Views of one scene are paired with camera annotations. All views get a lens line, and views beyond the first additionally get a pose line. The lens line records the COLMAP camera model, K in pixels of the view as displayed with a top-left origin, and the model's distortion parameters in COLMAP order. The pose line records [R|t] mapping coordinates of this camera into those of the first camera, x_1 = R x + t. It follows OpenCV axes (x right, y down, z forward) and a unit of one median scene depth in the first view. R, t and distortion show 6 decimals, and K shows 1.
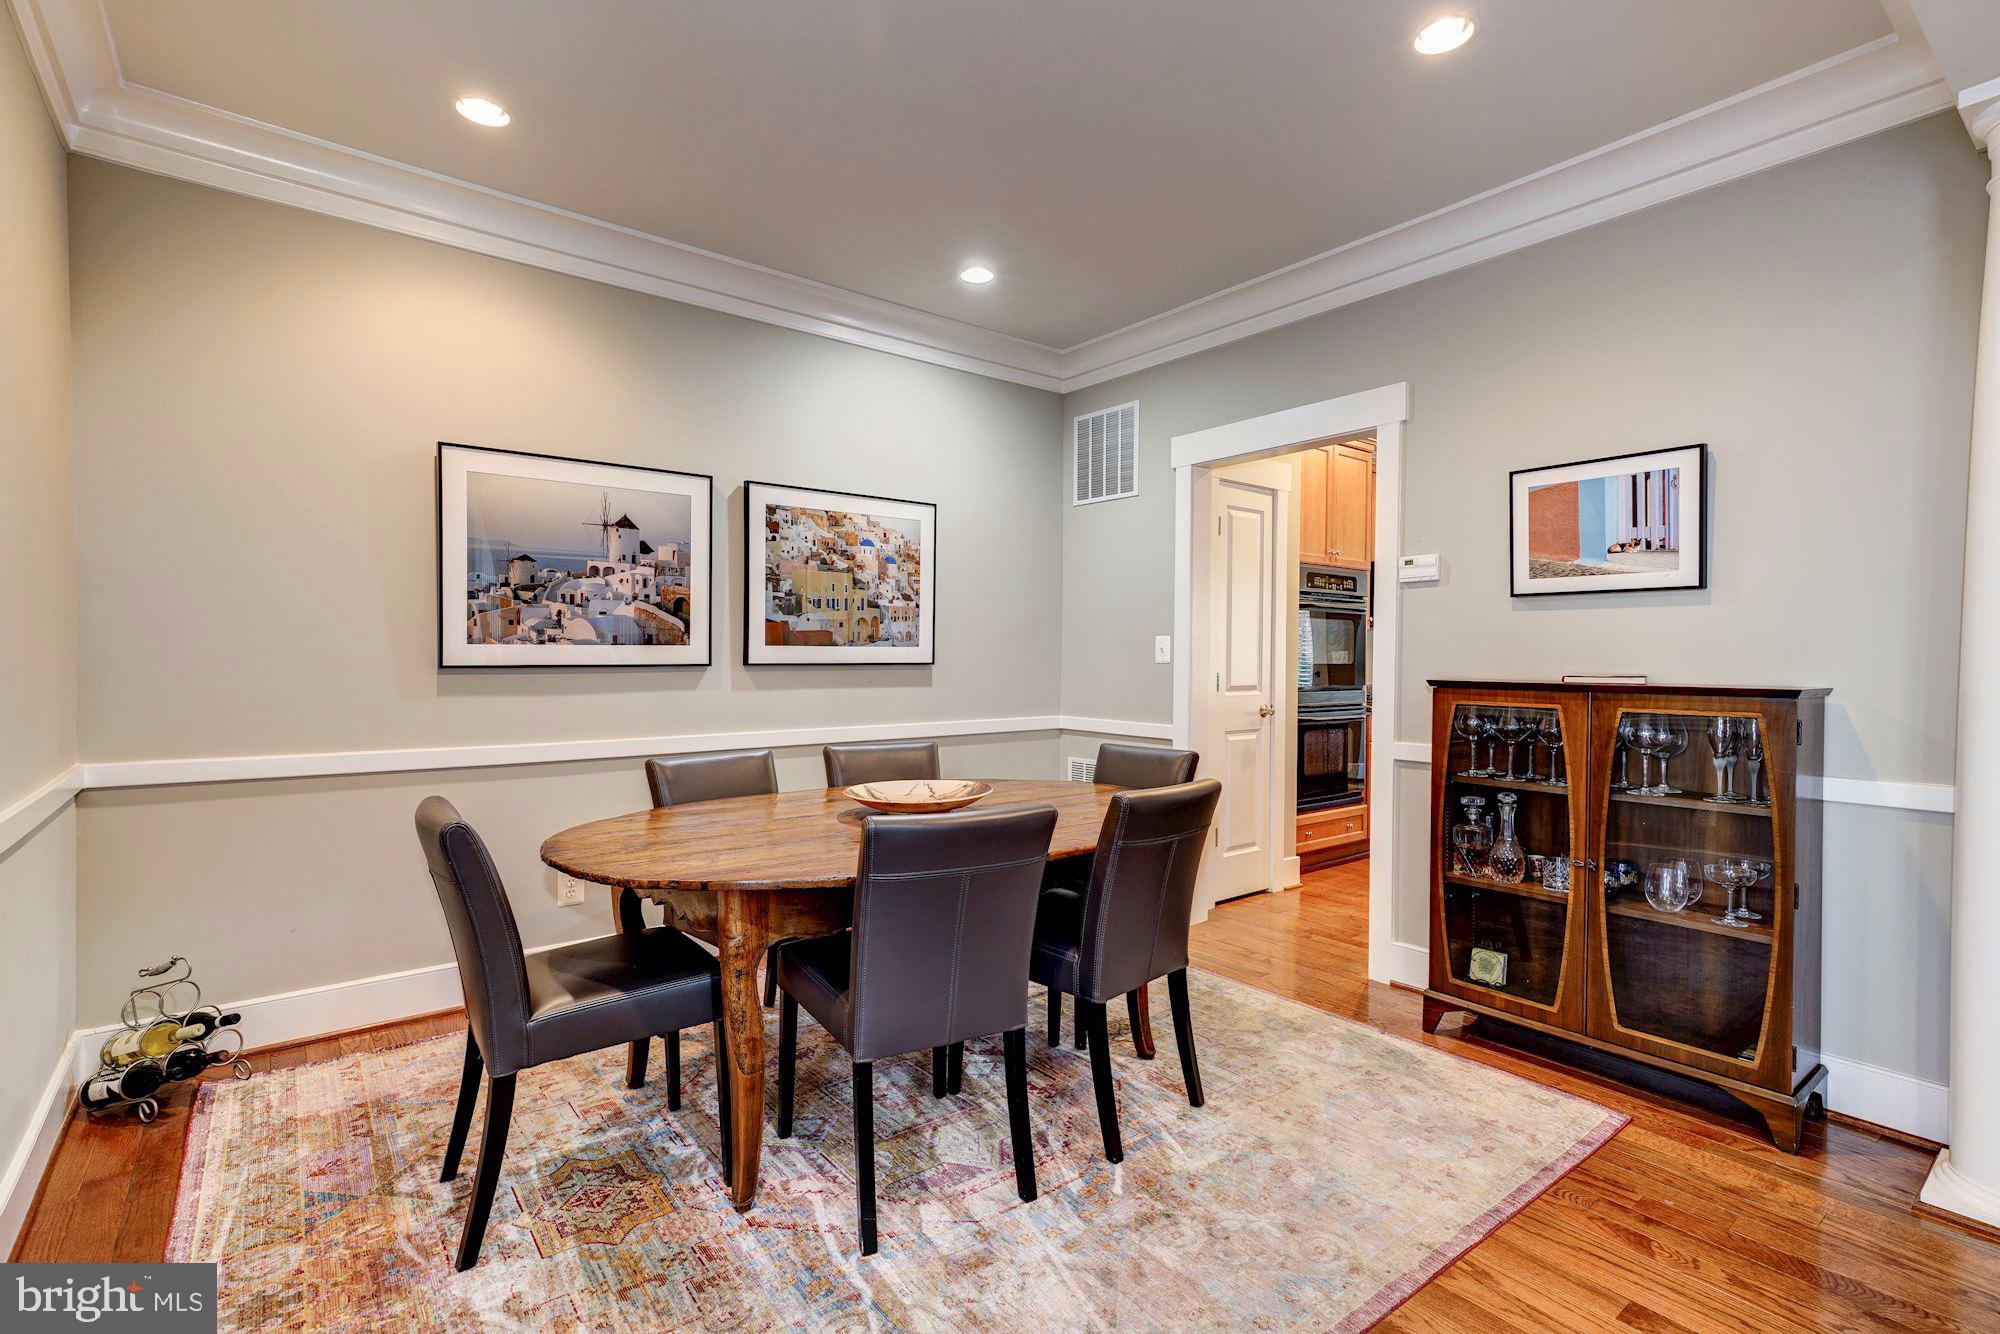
lens RADIAL K [[896.8, 0, 996.9], [0, 896.8, 661.5], [0, 0, 1]] dist [0.012360, 0.001632]
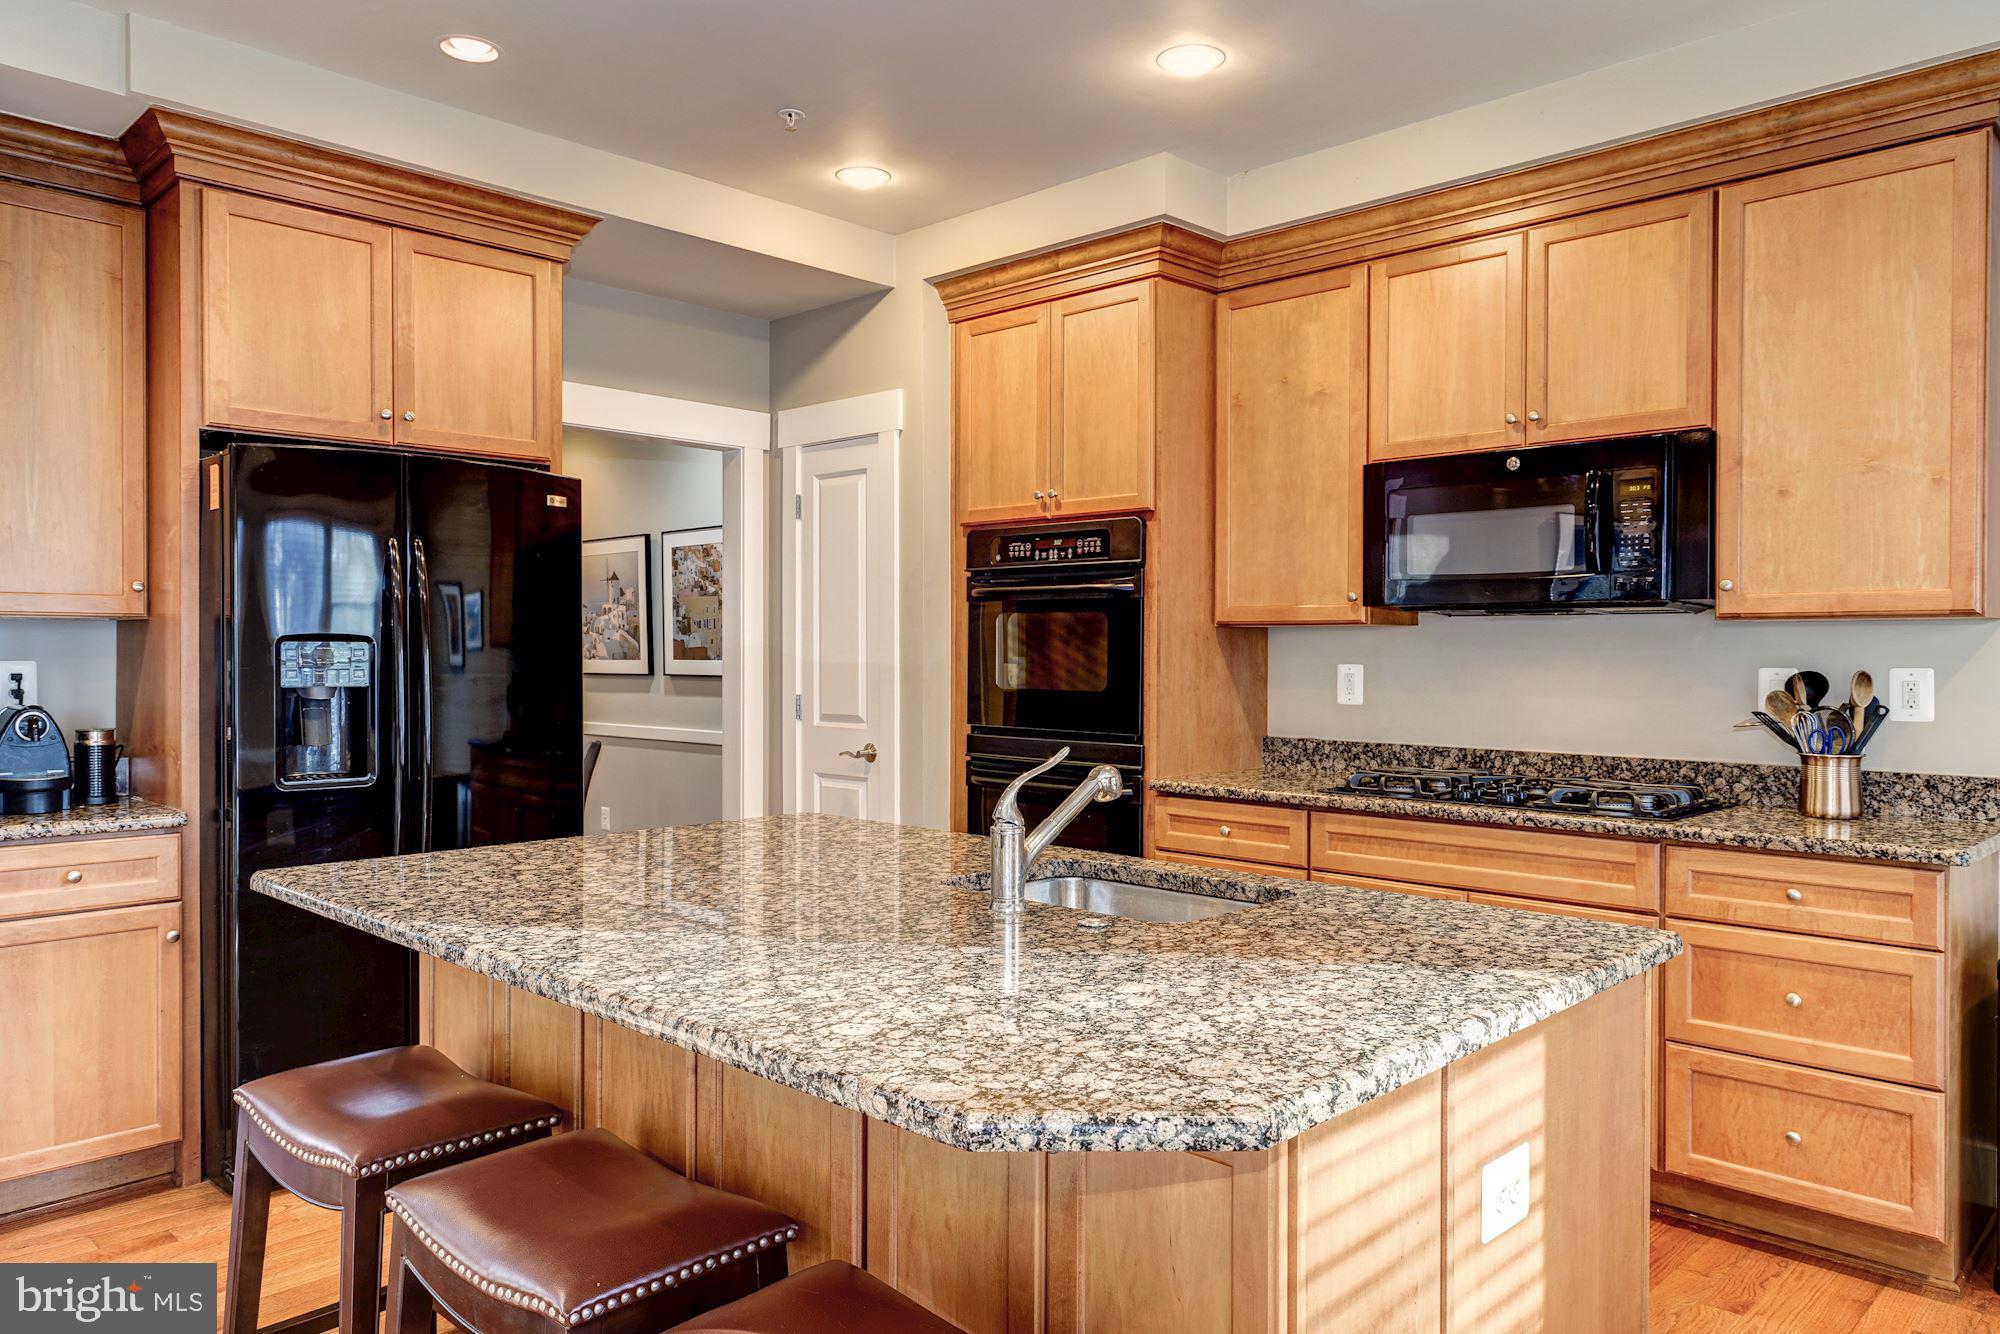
lens RADIAL K [[1378.6, 0, 999.5], [0, 1378.6, 662.9], [0, 0, 1]] dist [-0.000134, -0.000025]
pose [[0.131846, 0.004922, -0.991258, 1.697984], [-0.010653, 0.999937, 0.003548, -0.024680], [0.991213, 0.010092, 0.131891, 1.183826]]
